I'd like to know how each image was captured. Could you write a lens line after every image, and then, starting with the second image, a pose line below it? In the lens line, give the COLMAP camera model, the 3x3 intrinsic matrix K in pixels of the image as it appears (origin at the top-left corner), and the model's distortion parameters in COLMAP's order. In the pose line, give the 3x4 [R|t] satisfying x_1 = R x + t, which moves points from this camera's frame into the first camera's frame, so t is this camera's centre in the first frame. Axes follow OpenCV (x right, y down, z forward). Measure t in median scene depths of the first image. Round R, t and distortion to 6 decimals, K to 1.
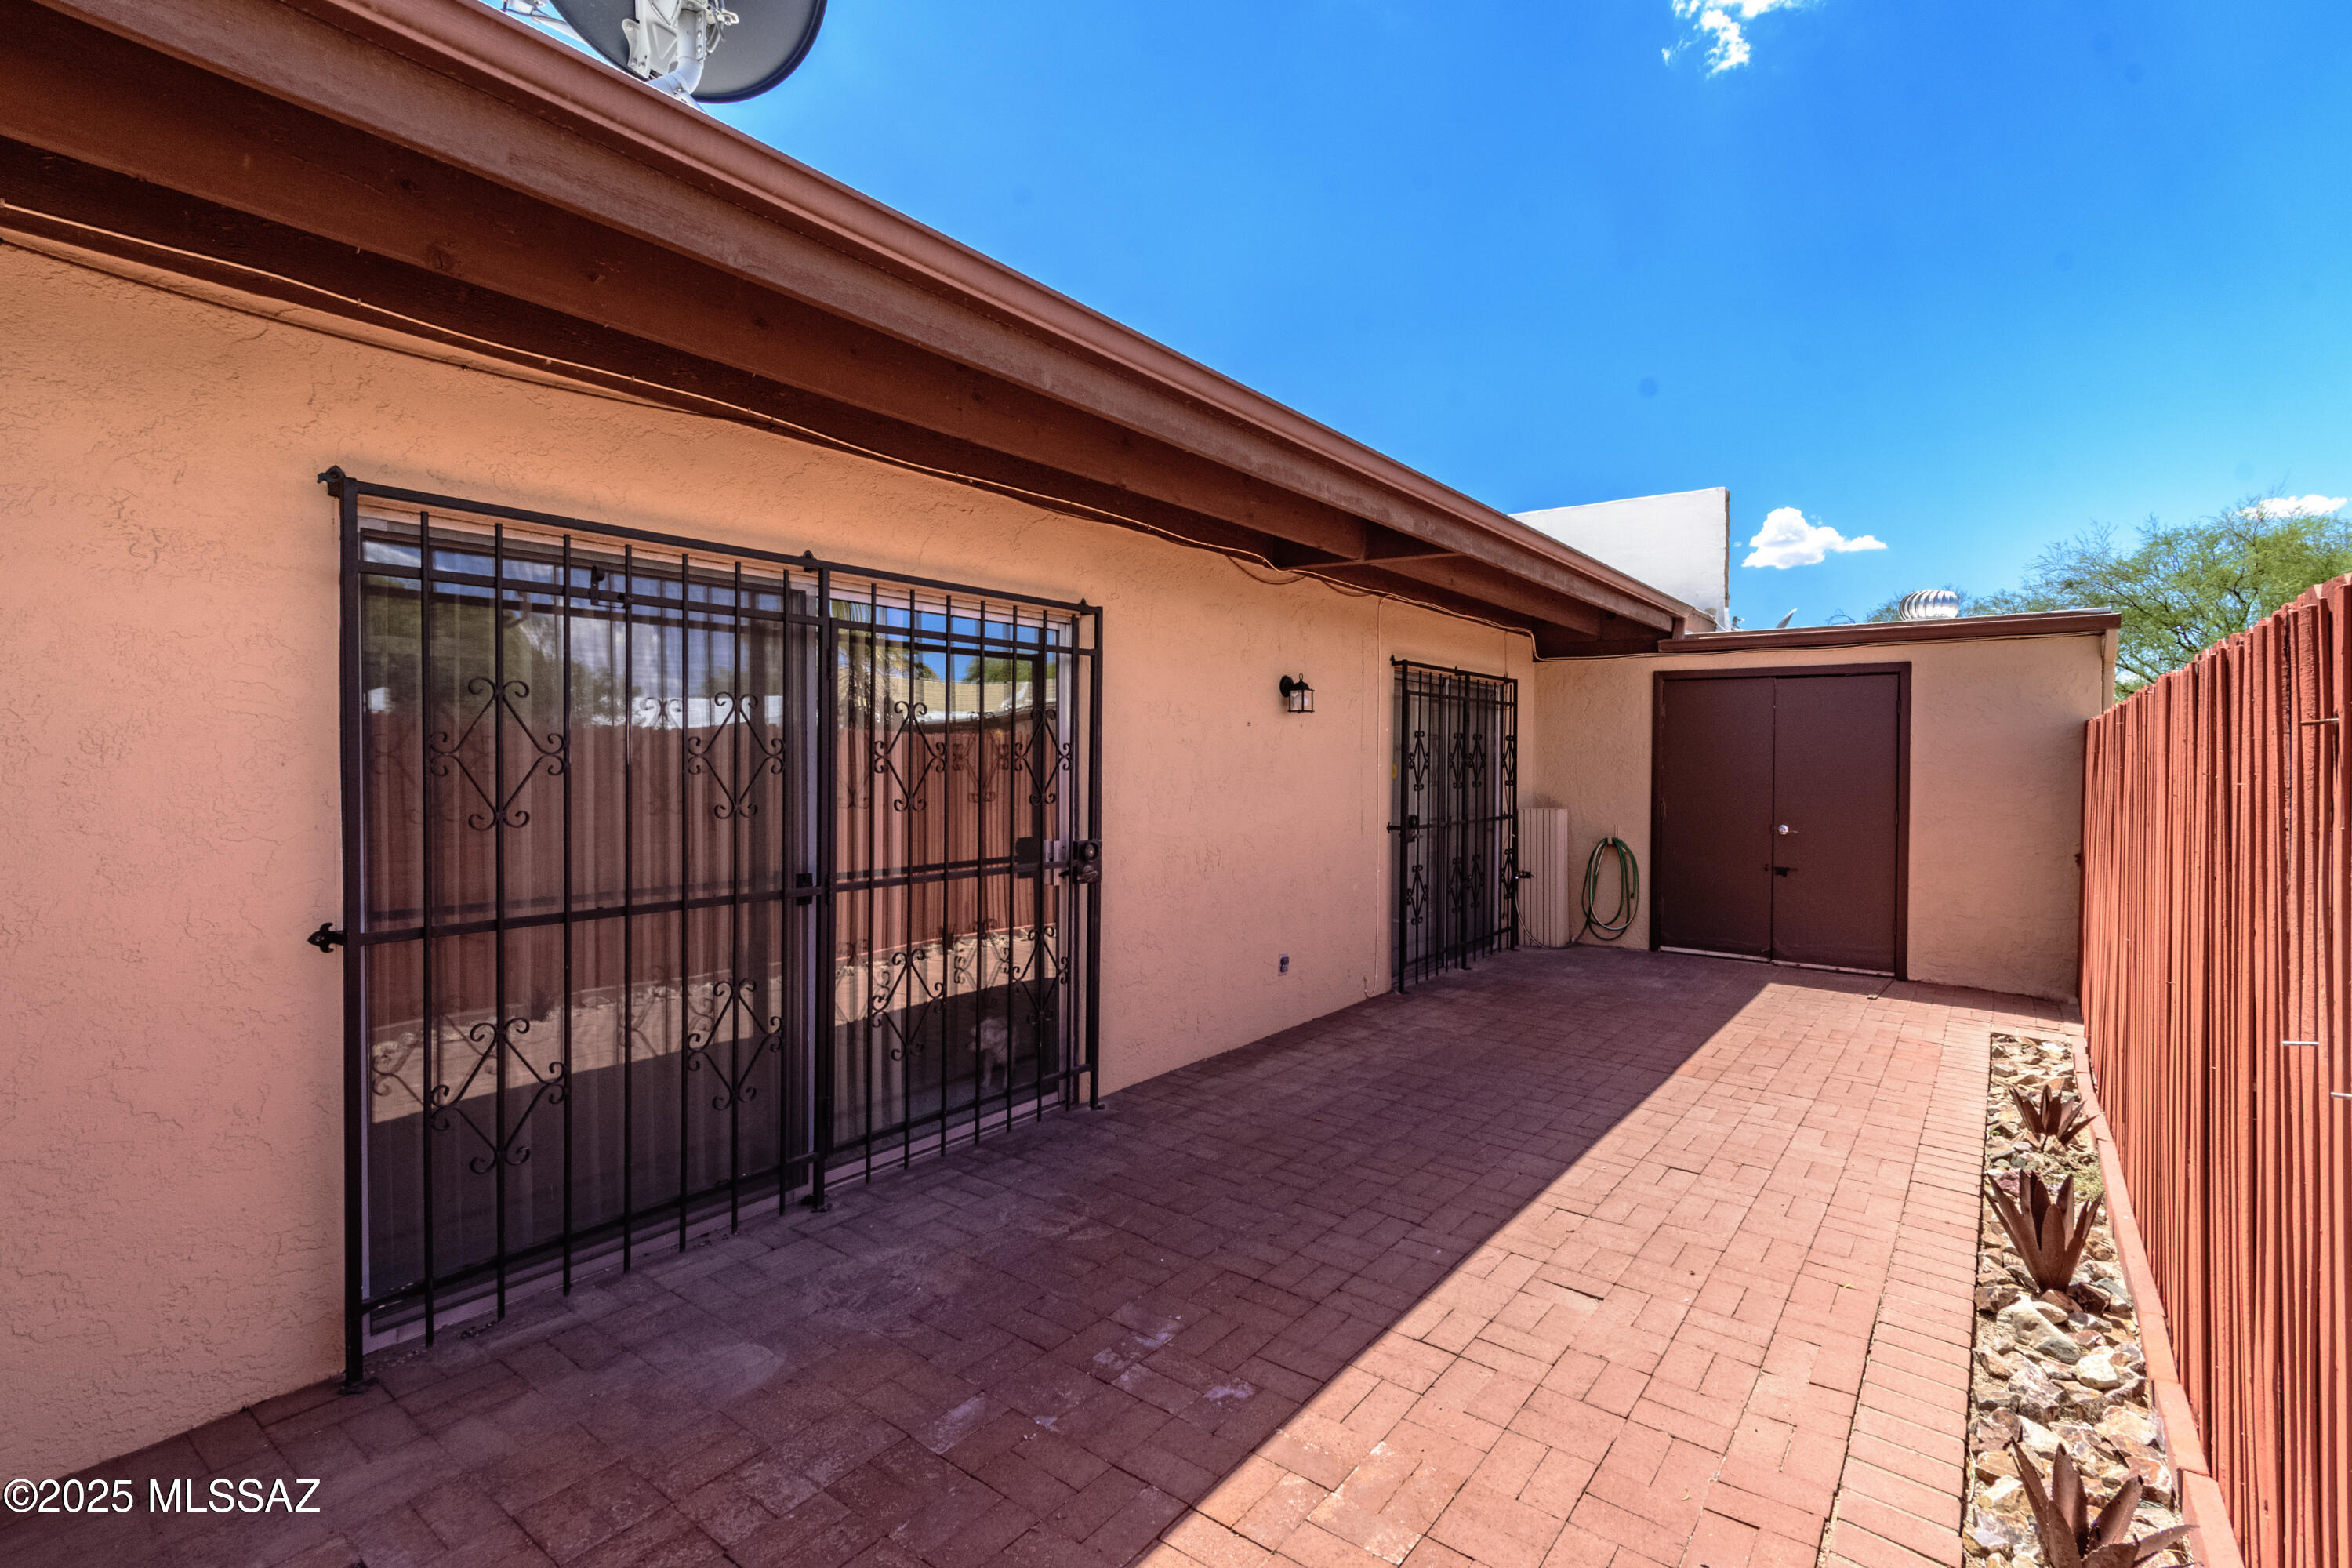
lens RADIAL K [[1037.7, 0, 1169.7], [0, 1037.7, 759.1], [0, 0, 1]] dist [-0.053466, 0.000021]
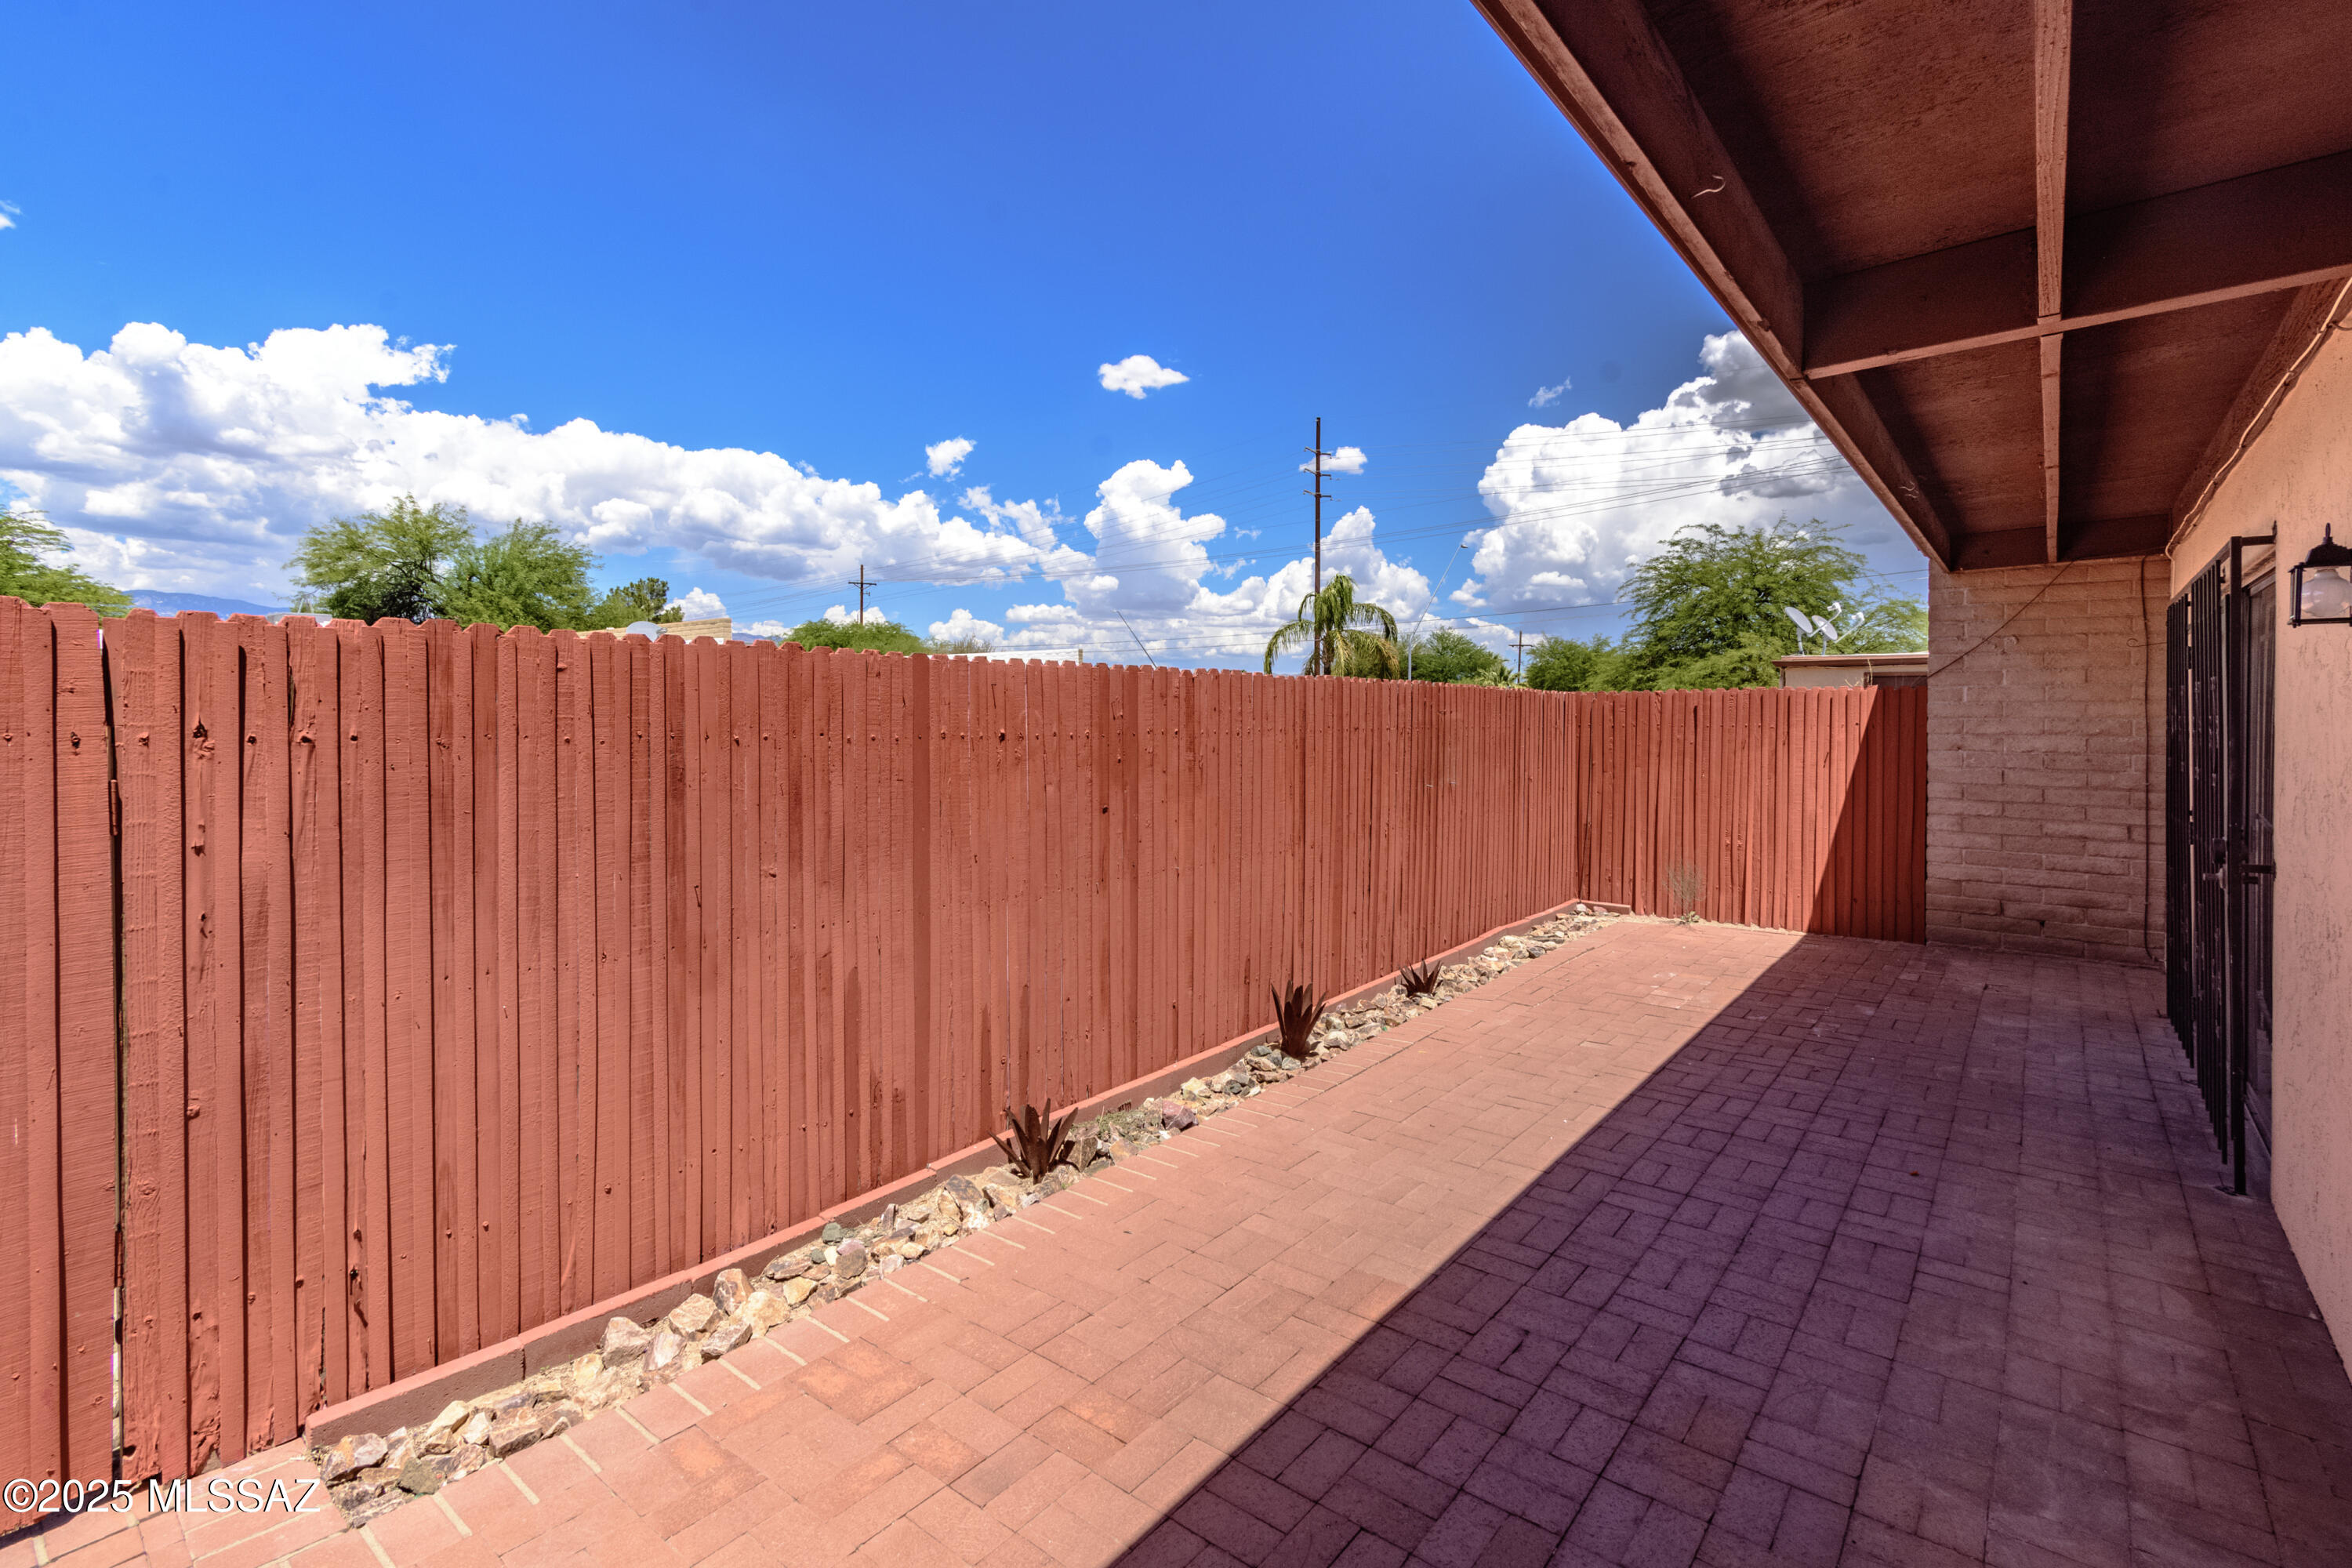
lens RADIAL K [[1096.4, 0, 1179.4], [0, 1096.4, 726.6], [0, 0, 1]] dist [0.016698, -0.000229]
pose [[-0.999877, -0.015490, -0.002316, 0.595570], [-0.015531, 0.999699, 0.019017, -0.008161], [0.002020, 0.019051, -0.999816, 1.517000]]
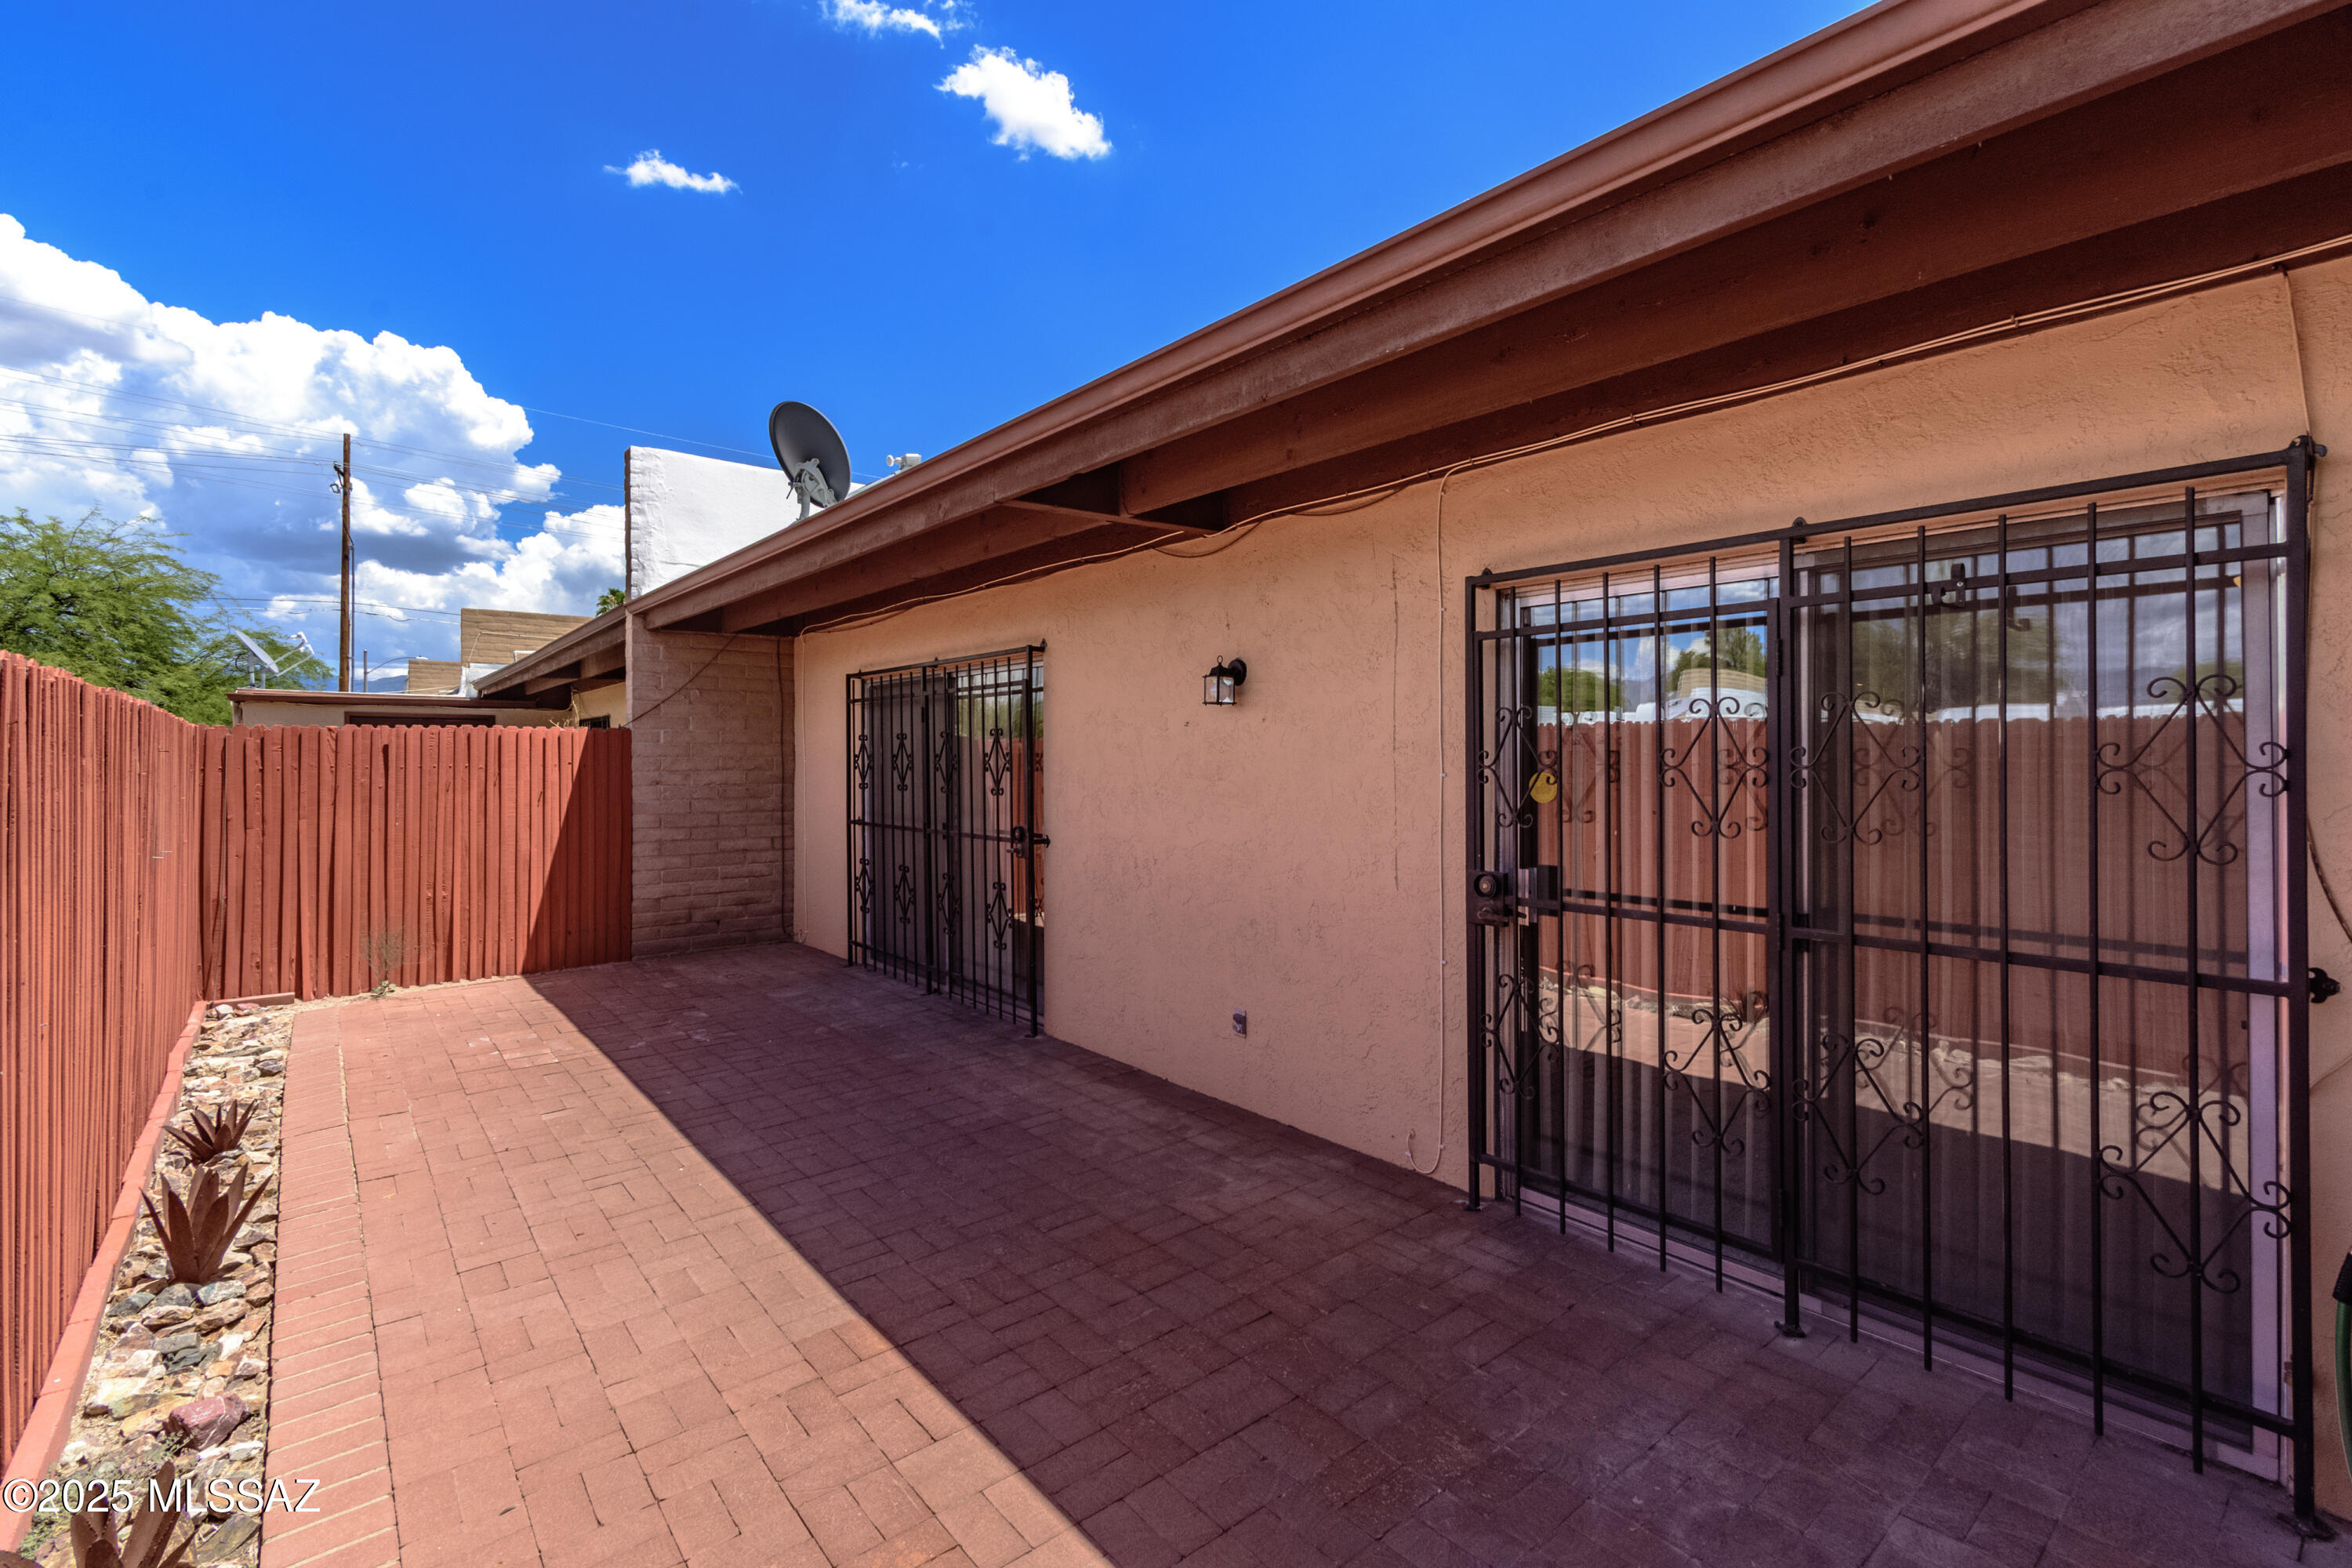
lens RADIAL K [[1065.6, 0, 1257.9], [0, 1065.6, 755.9], [0, 0, 1]] dist [0.018565, -0.000576]
pose [[-0.158408, -0.015107, -0.987258, 0.994296], [-0.006327, 0.999878, -0.014285, 0.006783], [0.987354, 0.003983, -0.158484, 1.241847]]
